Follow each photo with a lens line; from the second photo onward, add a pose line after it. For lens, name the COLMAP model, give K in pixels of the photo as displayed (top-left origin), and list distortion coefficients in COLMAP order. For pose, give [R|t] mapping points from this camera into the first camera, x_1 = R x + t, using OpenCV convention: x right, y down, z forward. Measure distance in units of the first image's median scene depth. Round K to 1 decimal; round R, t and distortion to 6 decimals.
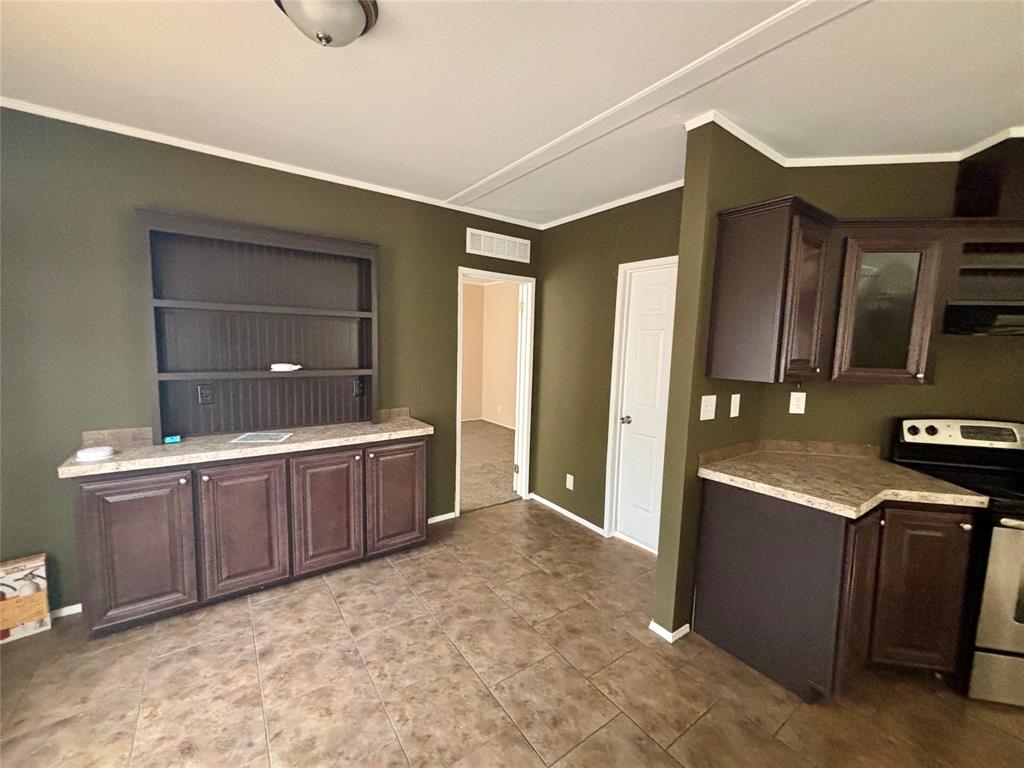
lens RADIAL K [[411.7, 0, 510.5], [0, 411.7, 382.9], [0, 0, 1]] dist [0.001723, -0.000959]
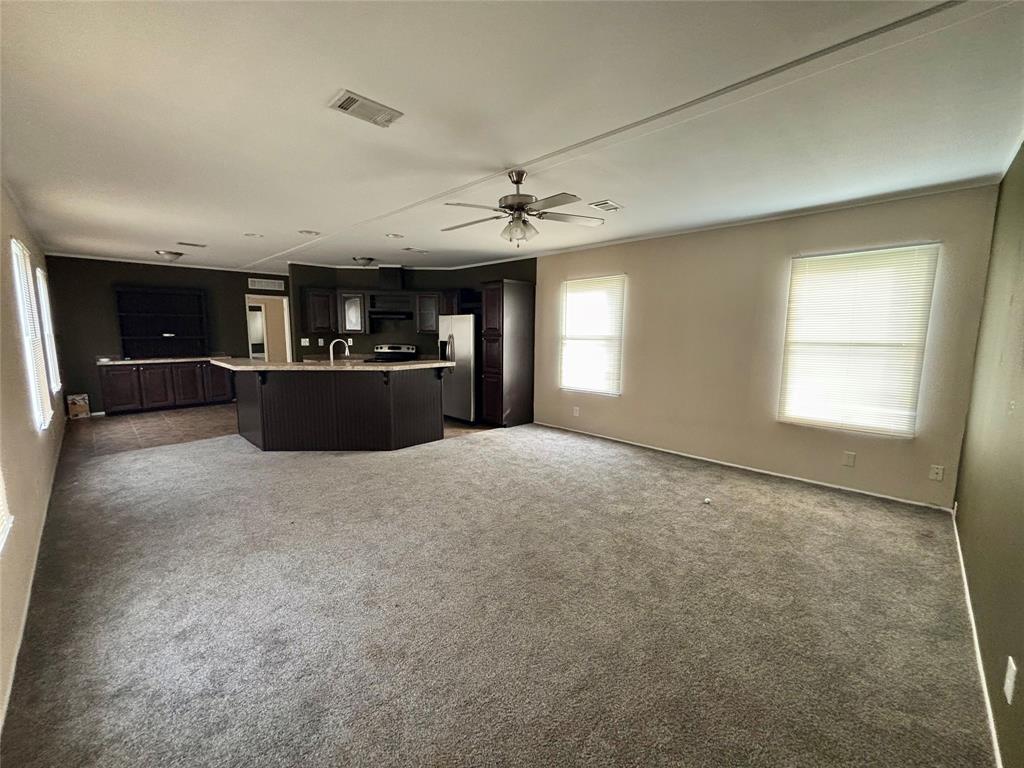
lens RADIAL K [[411.7, 0, 509.7], [0, 411.7, 382.1], [0, 0, 1]] dist [0.001723, -0.000959]
pose [[0.985292, -0.040277, 0.166062, 1.501901], [0.033951, 0.998592, 0.040758, 0.296928], [-0.167470, -0.034520, 0.985273, -2.571598]]
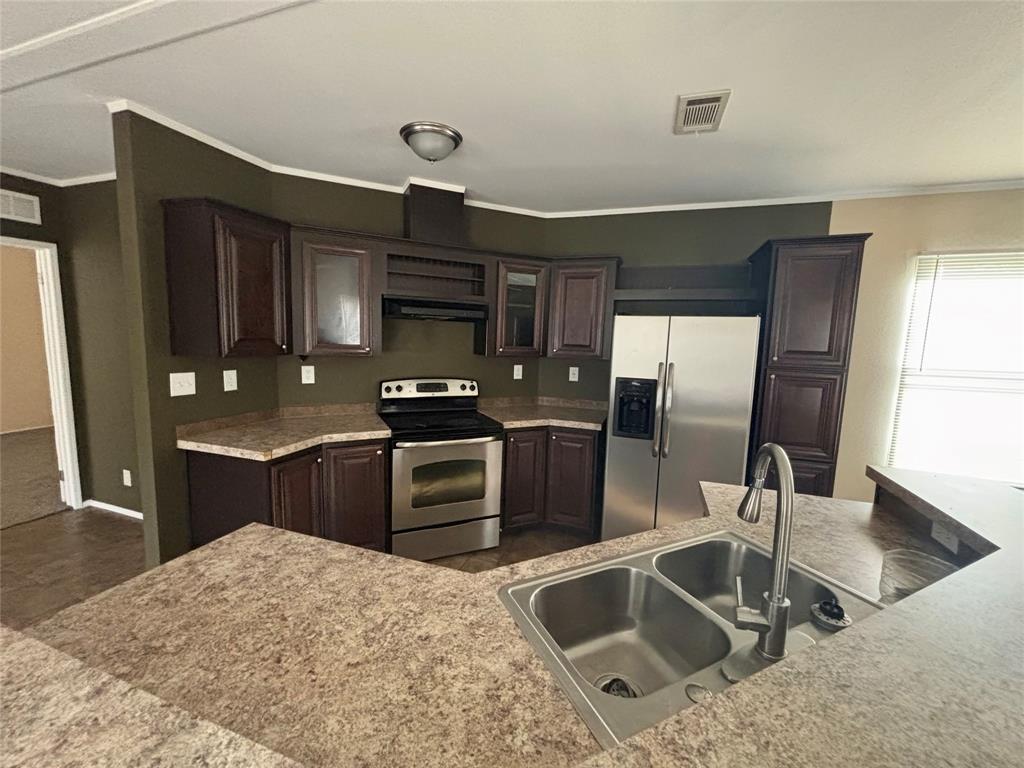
lens RADIAL K [[411.7, 0, 511.2], [0, 411.7, 381.4], [0, 0, 1]] dist [0.001723, -0.000959]
pose [[0.819821, -0.067945, 0.568574, 0.546769], [0.048602, 0.997609, 0.049136, 0.042235], [-0.570553, -0.012649, 0.821163, -0.356435]]
